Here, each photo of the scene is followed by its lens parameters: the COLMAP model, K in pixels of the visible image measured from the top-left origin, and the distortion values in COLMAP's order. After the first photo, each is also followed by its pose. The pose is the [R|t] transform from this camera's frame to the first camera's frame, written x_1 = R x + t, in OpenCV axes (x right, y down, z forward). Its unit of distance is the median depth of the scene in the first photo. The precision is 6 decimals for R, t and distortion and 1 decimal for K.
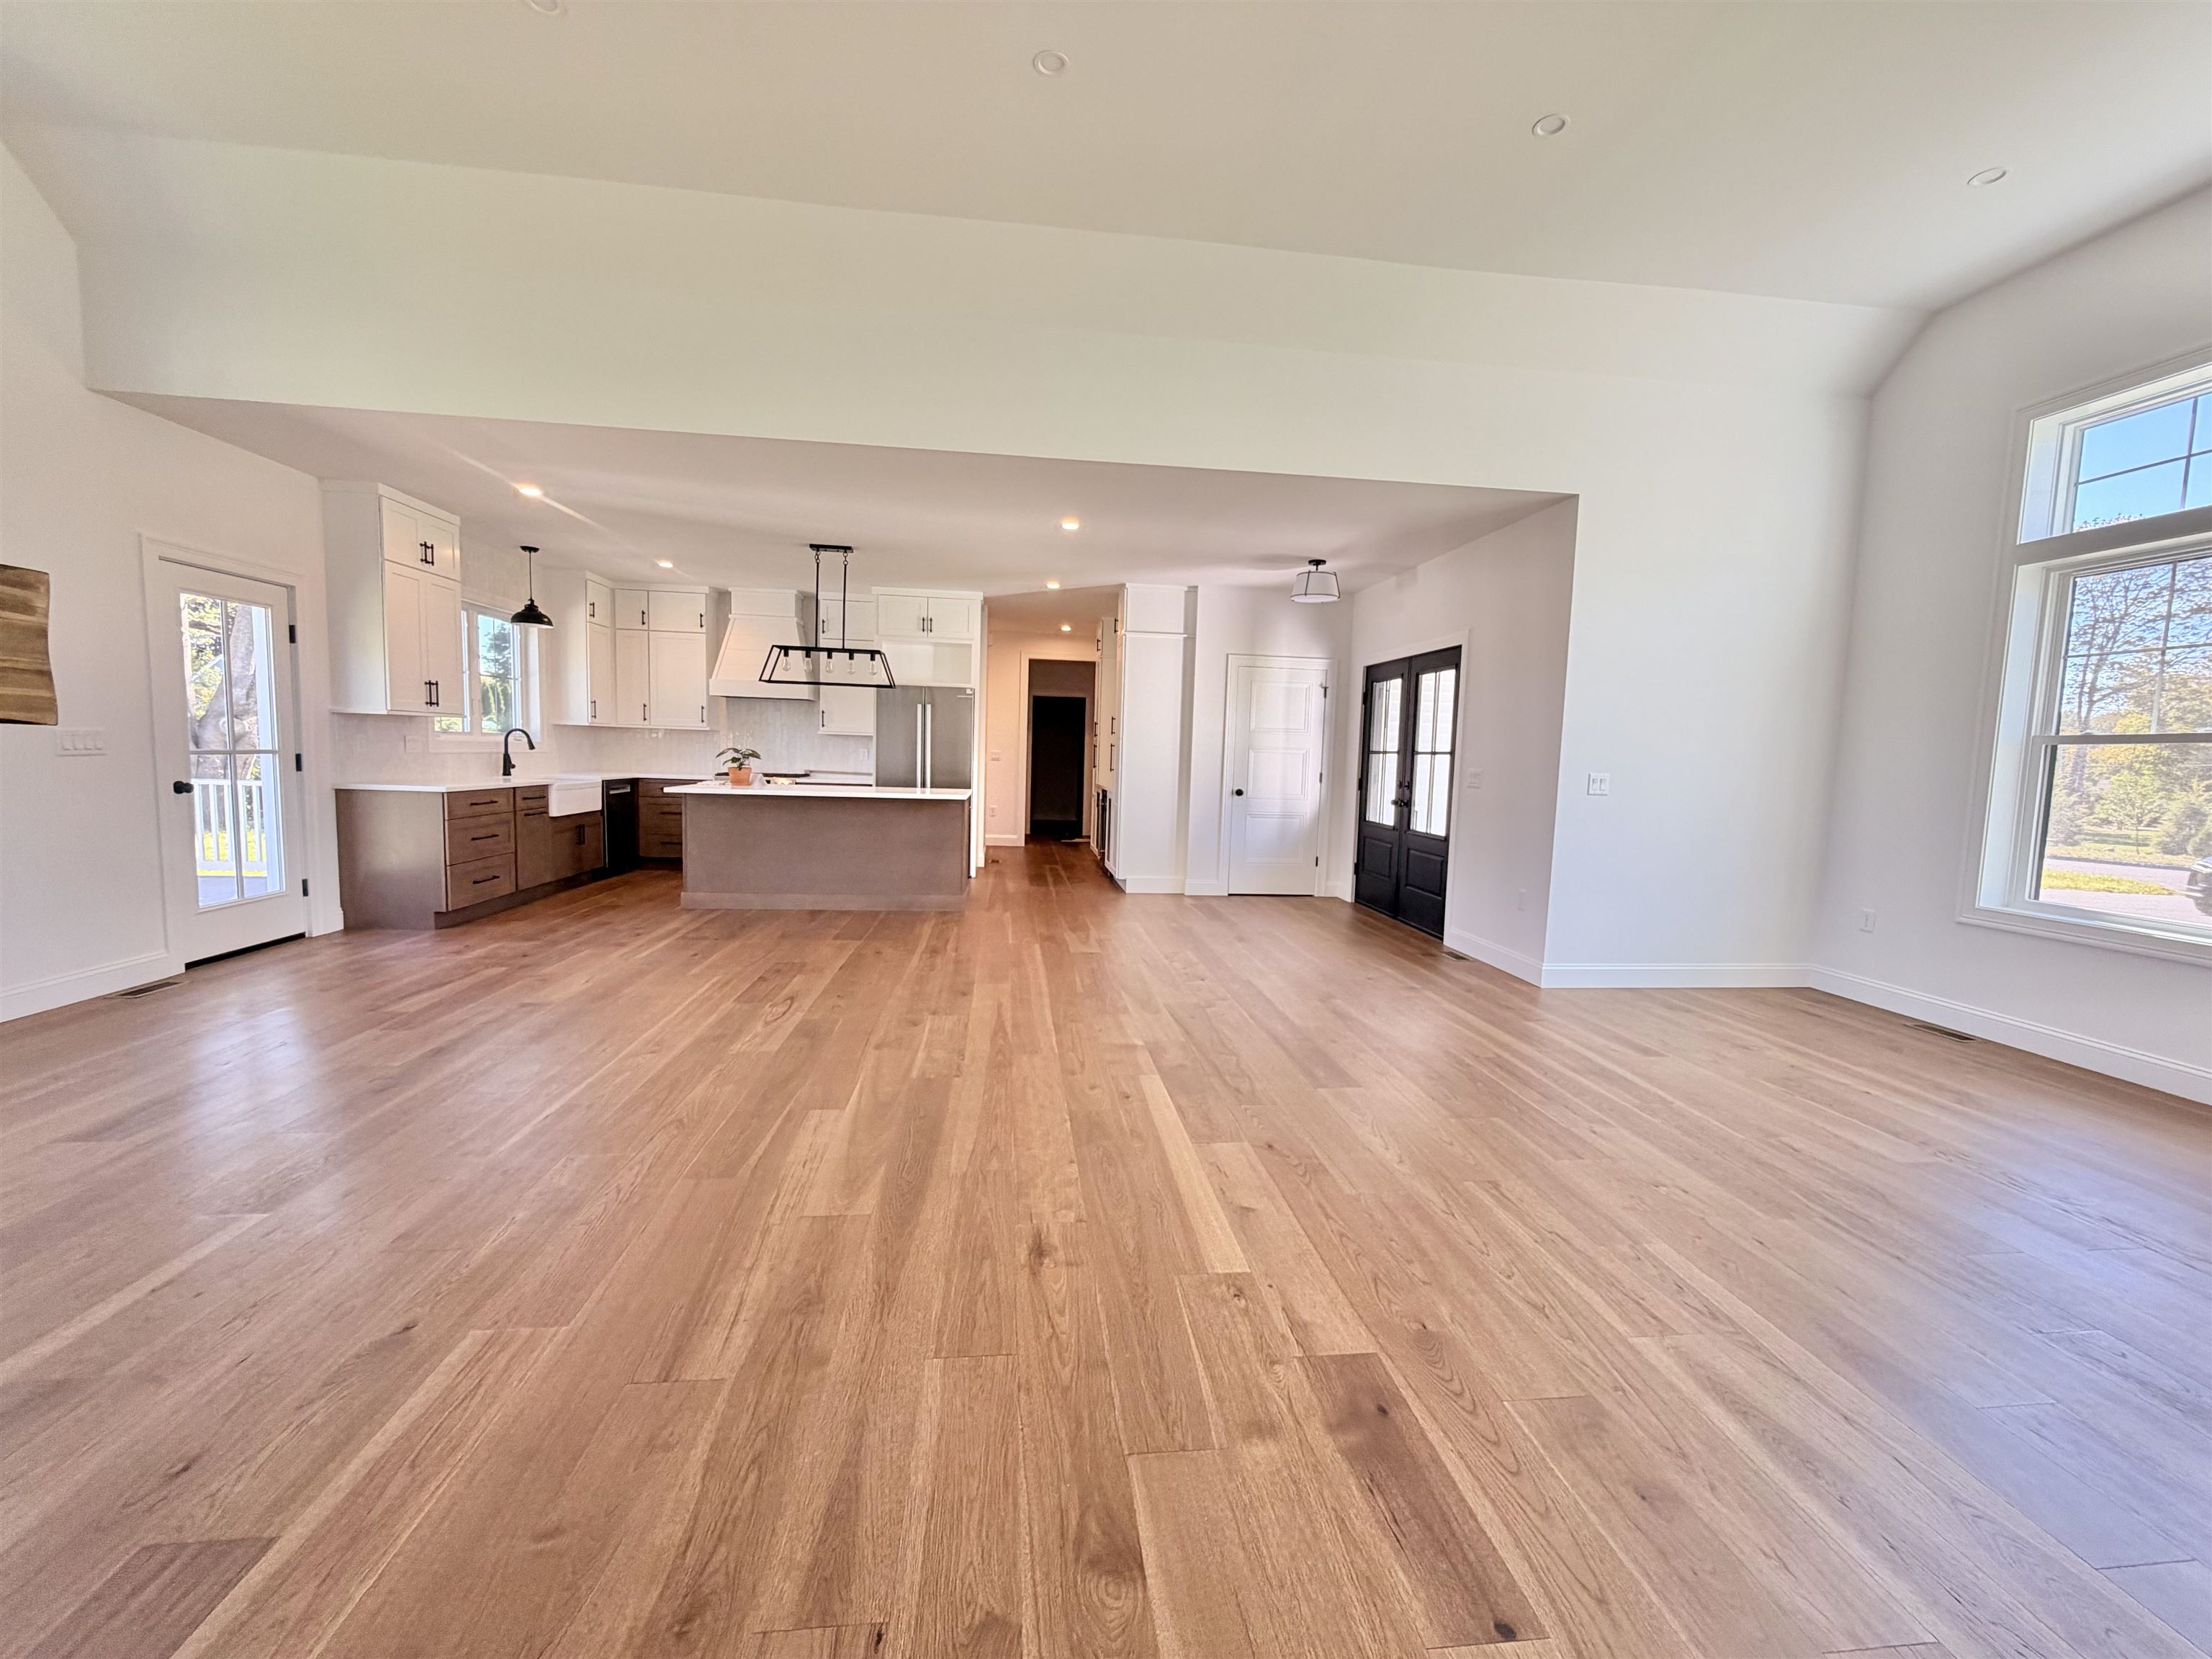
lens RADIAL K [[885.5, 0, 1108.7], [0, 885.5, 832.4], [0, 0, 1]] dist [0.001372, 0.000248]
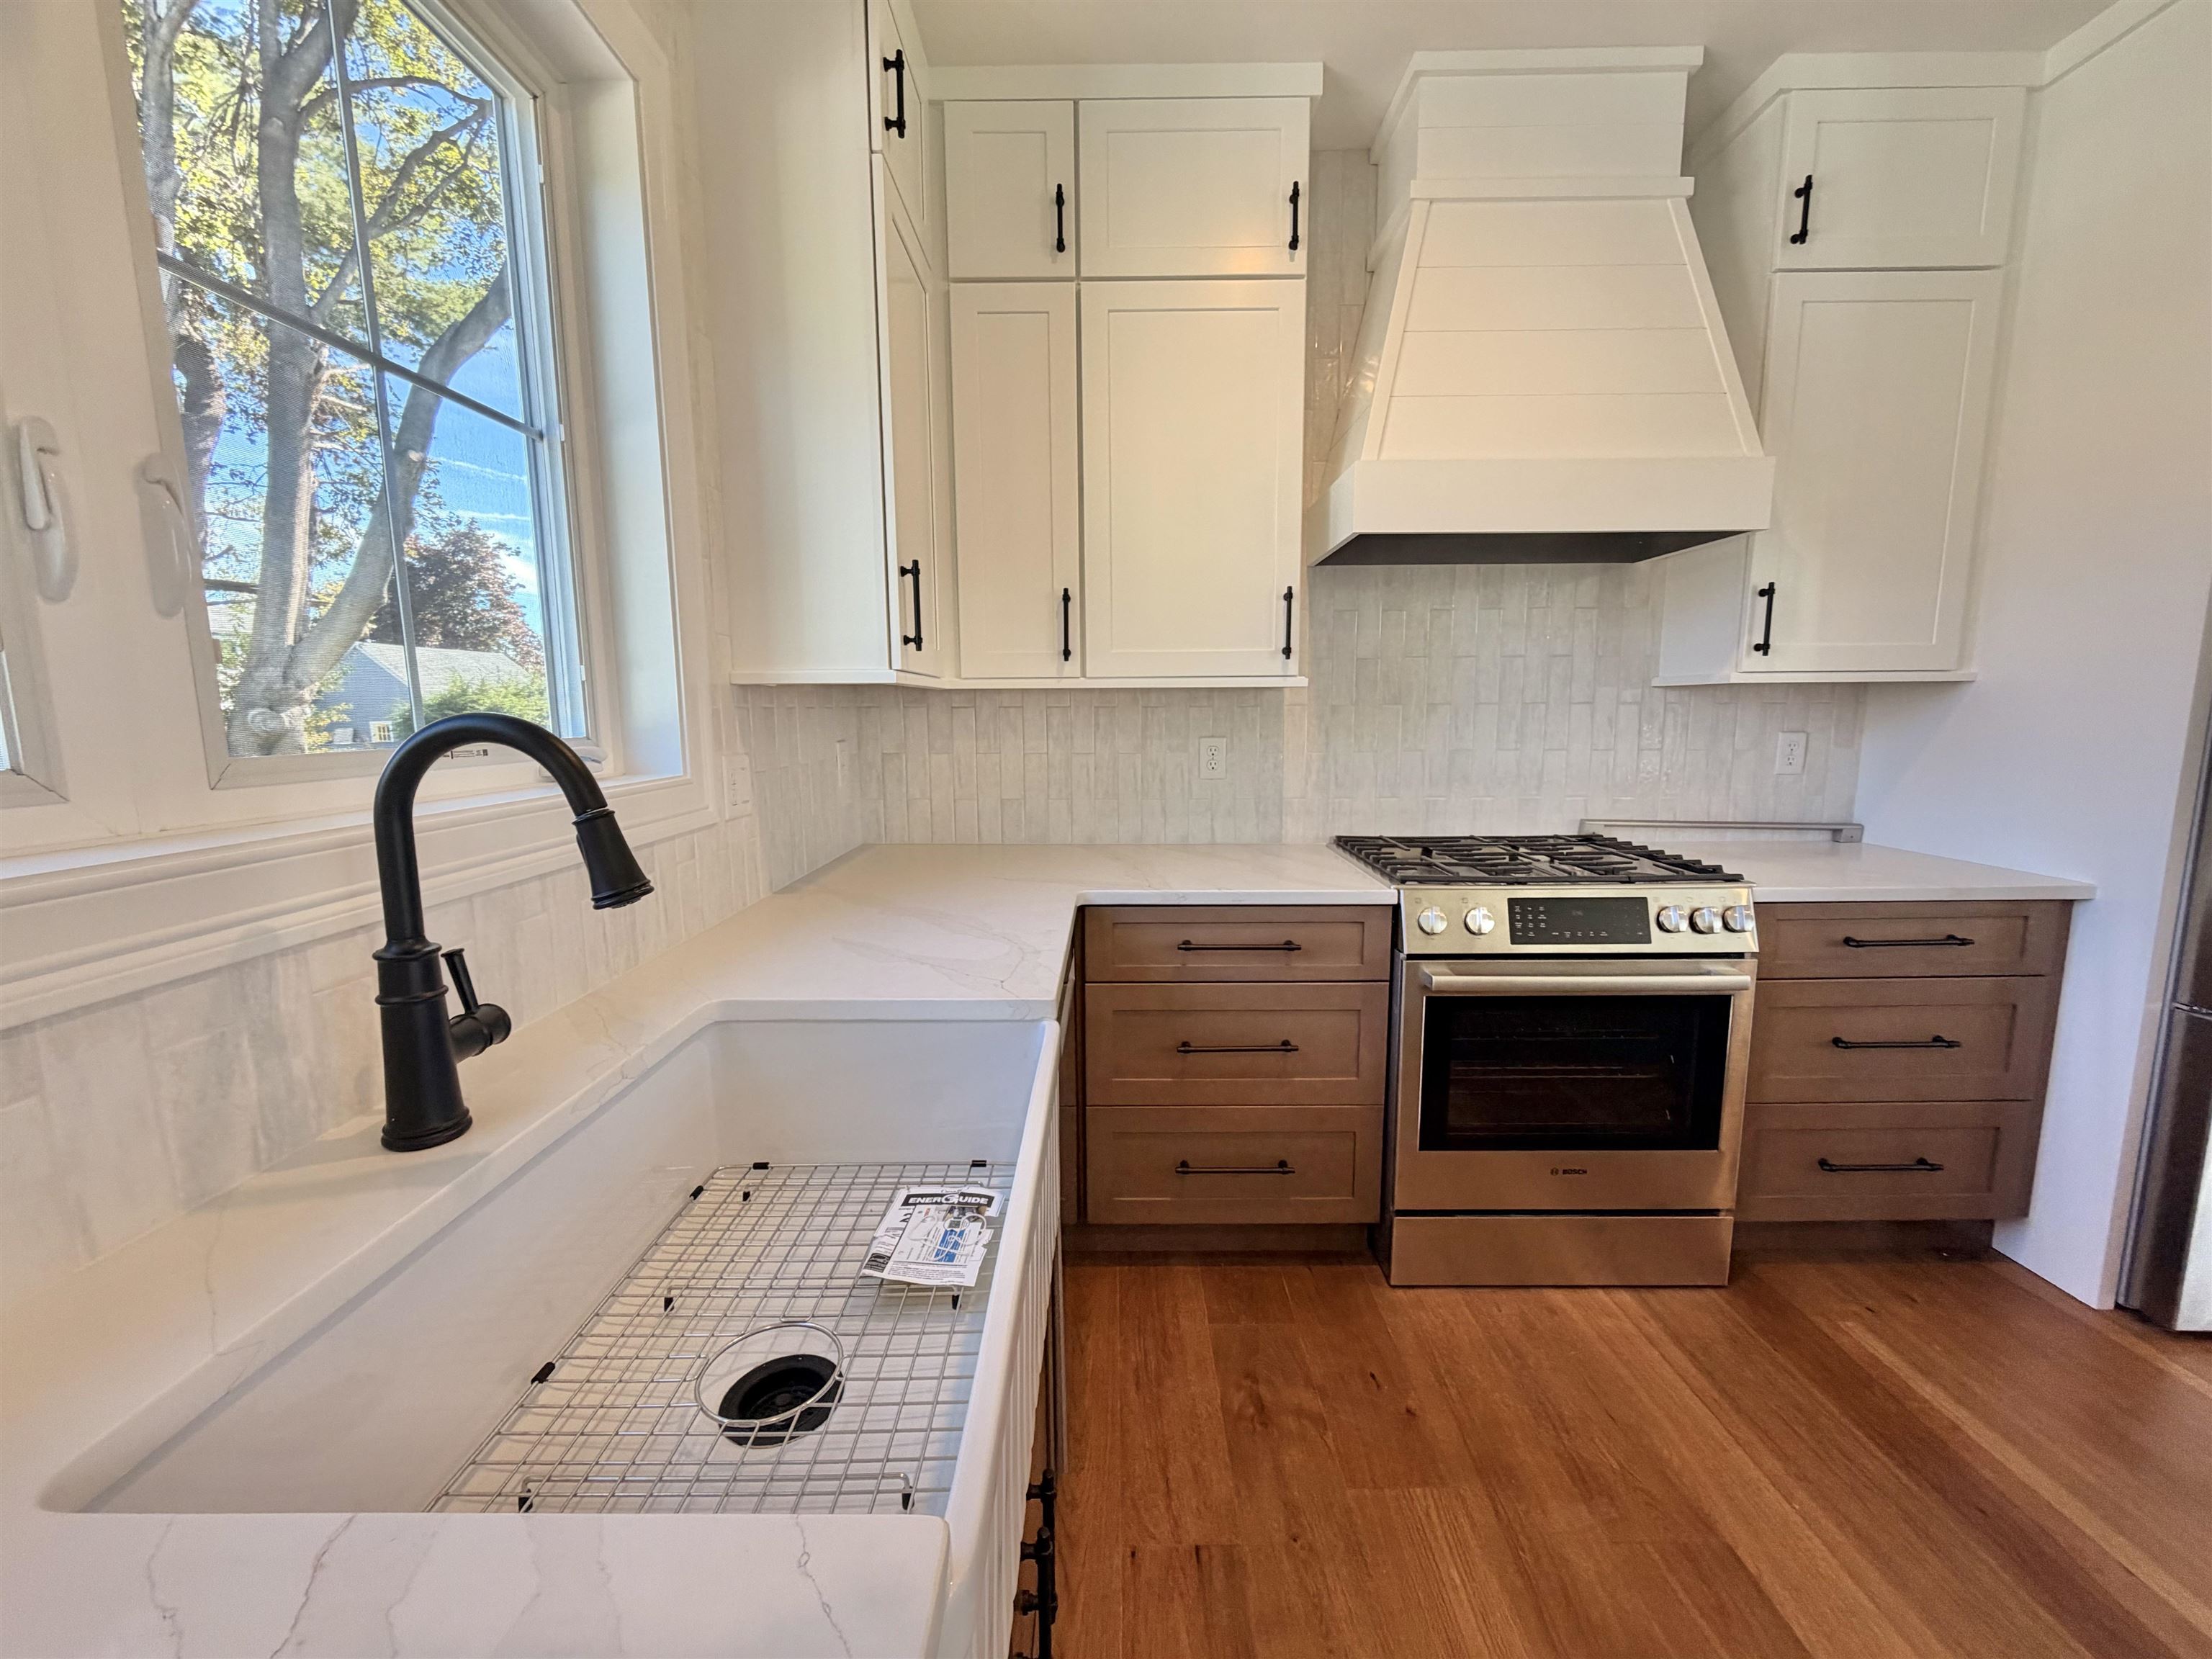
lens RADIAL K [[885.5, 0, 1105.9], [0, 885.5, 825.8], [0, 0, 1]] dist [0.001372, 0.000248]
pose [[0.992515, -0.027350, -0.119022, -0.485048], [0.032730, 0.998518, 0.043486, -0.089721], [0.117656, -0.047057, 0.991939, 0.755266]]
